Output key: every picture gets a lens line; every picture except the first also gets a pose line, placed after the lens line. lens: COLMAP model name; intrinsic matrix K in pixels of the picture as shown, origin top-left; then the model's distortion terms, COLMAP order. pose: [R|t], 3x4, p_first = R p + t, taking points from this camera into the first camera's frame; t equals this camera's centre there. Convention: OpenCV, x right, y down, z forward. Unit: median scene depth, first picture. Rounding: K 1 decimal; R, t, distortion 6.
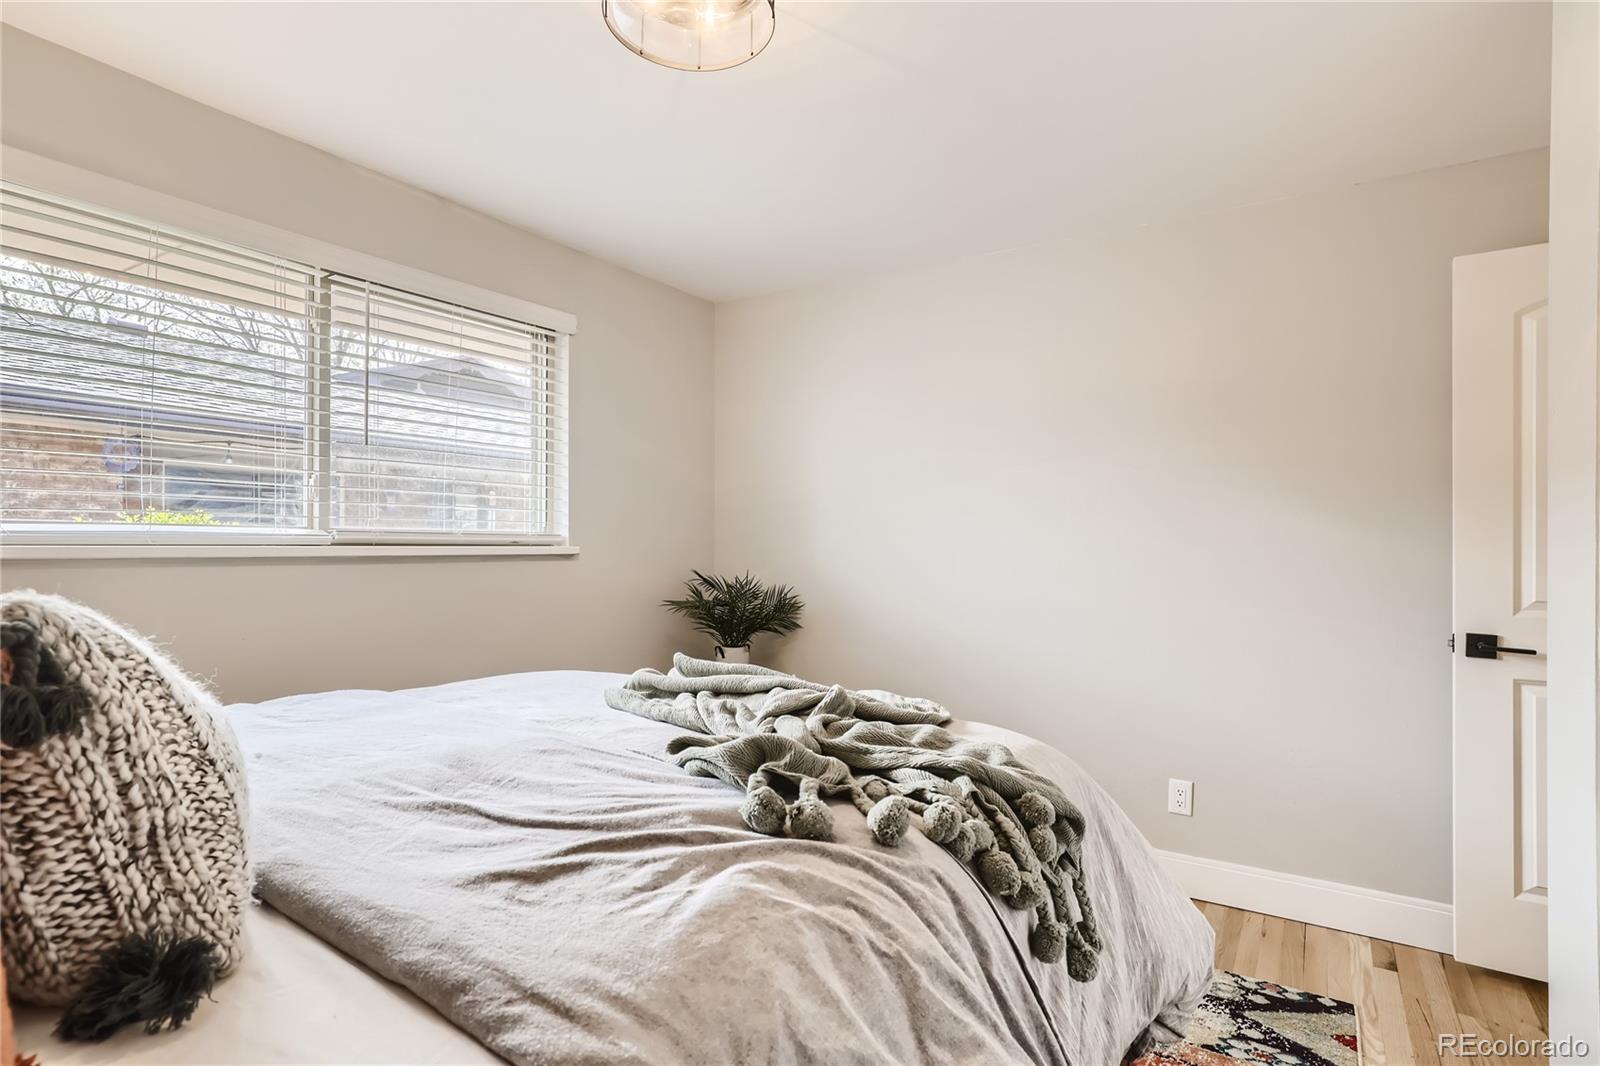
lens RADIAL K [[819.7, 0, 800.4], [0, 819.7, 542.1], [0, 0, 1]] dist [0.001628, 0.000662]
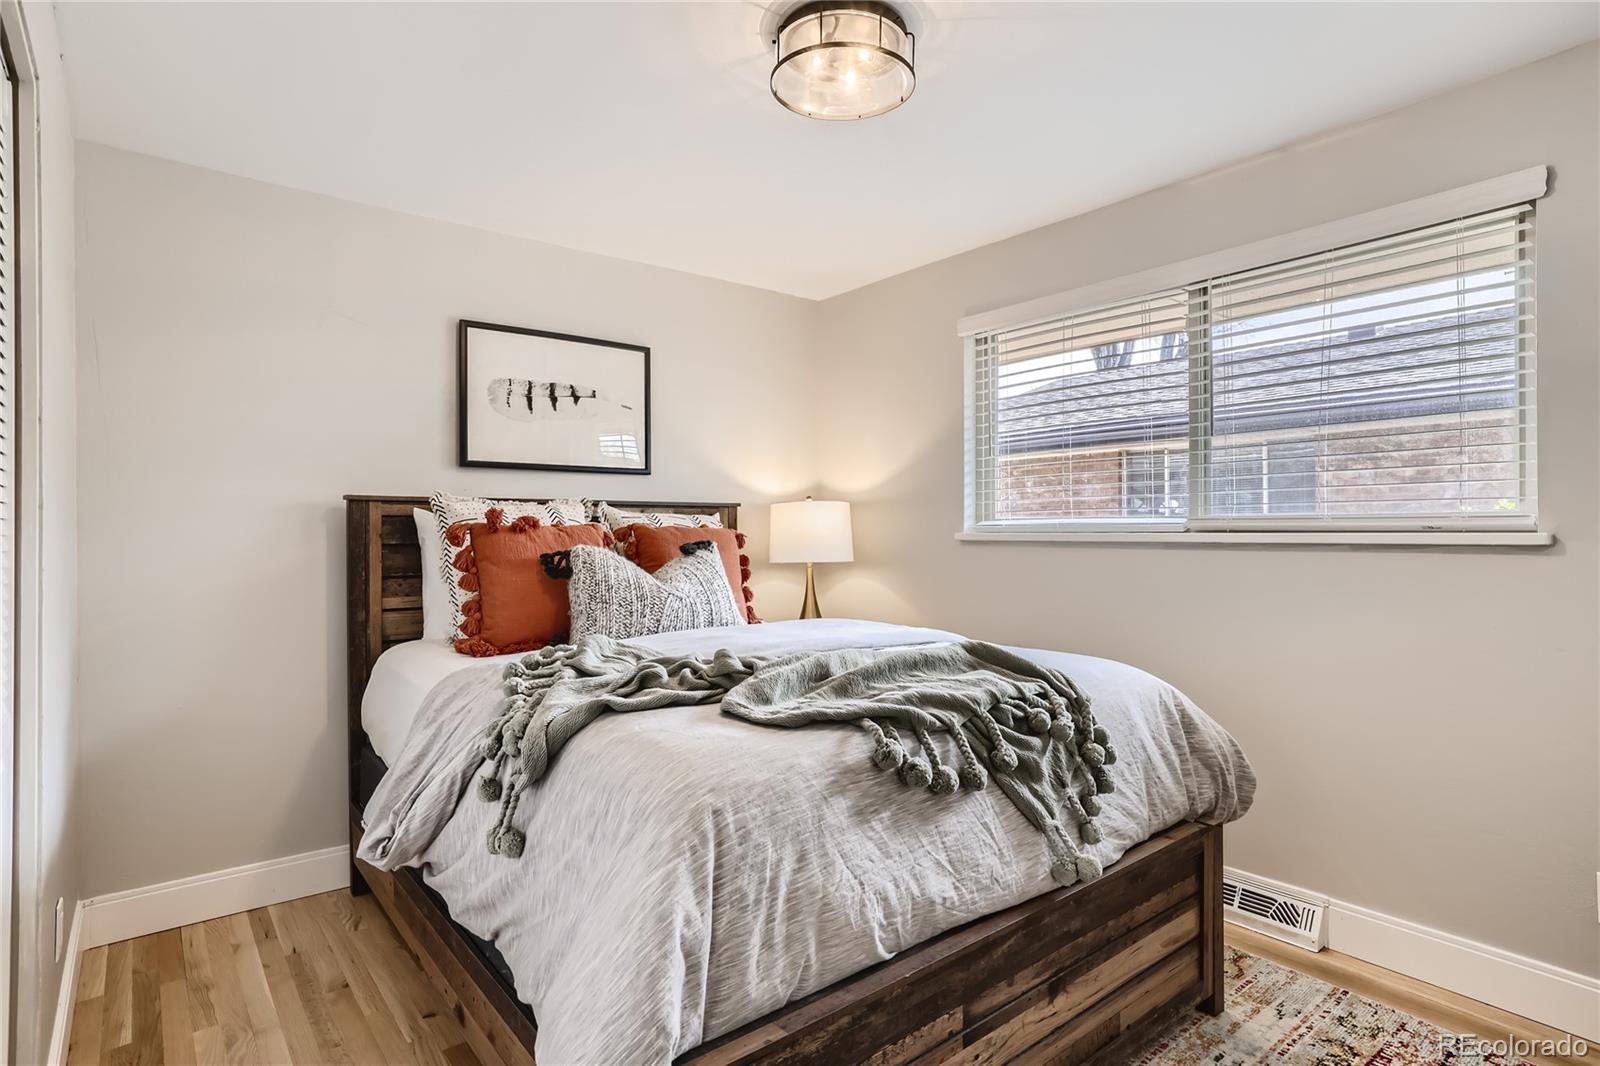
lens RADIAL K [[819.7, 0, 799.7], [0, 819.7, 531.8], [0, 0, 1]] dist [0.001628, 0.000662]
pose [[-0.297540, -0.005393, -0.954694, 0.721174], [0.003790, 0.999969, -0.006830, 0.009264], [0.954702, -0.005650, -0.297510, 0.945797]]
